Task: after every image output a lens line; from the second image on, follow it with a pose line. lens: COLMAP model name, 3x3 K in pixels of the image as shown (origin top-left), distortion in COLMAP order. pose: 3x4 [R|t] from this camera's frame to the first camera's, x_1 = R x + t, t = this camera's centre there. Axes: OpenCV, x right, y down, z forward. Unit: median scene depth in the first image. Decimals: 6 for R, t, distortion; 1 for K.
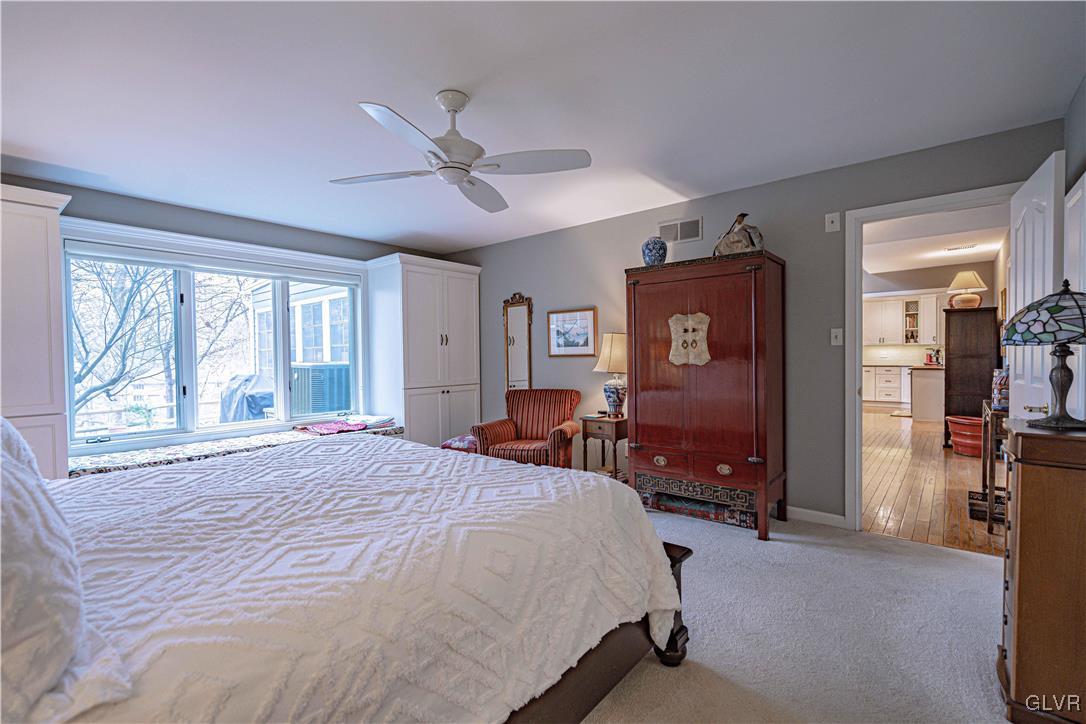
lens RADIAL K [[493.9, 0, 544.7], [0, 493.9, 365.3], [0, 0, 1]] dist [-0.002619, 0.000215]
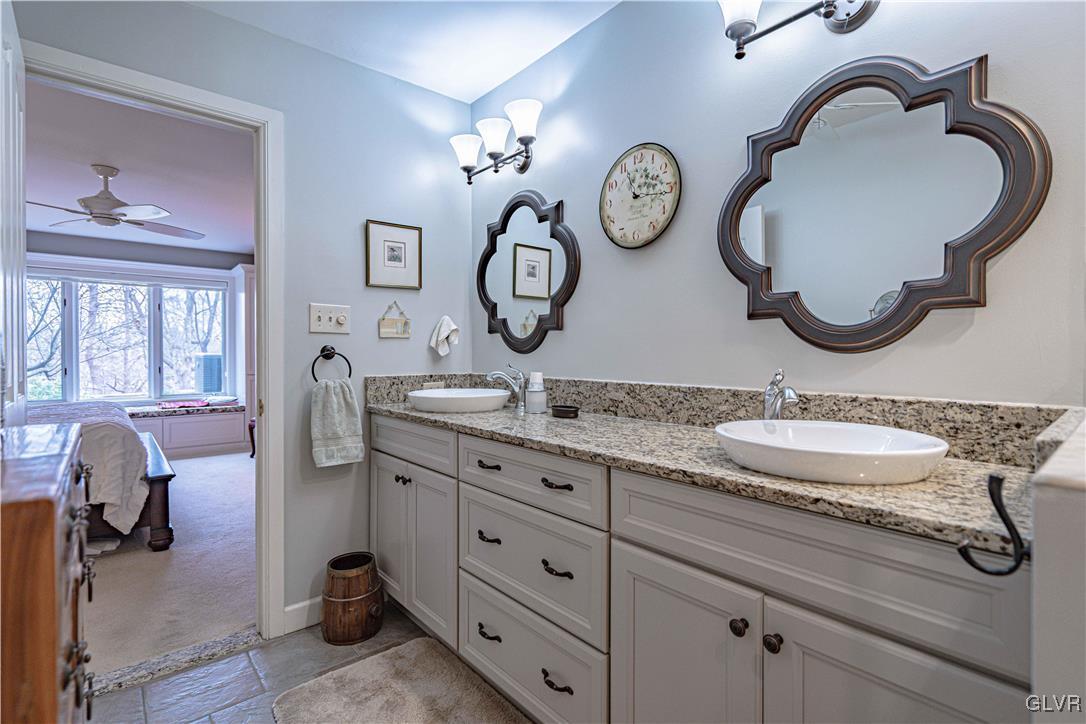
lens RADIAL K [[523.5, 0, 543.1], [0, 523.5, 358.1], [0, 0, 1]] dist [-0.001779, -0.000120]
pose [[0.984886, 0.013409, -0.172686, 0.665332], [-0.014719, 0.999872, -0.006305, 0.003931], [0.172580, 0.008752, 0.984957, -0.144923]]
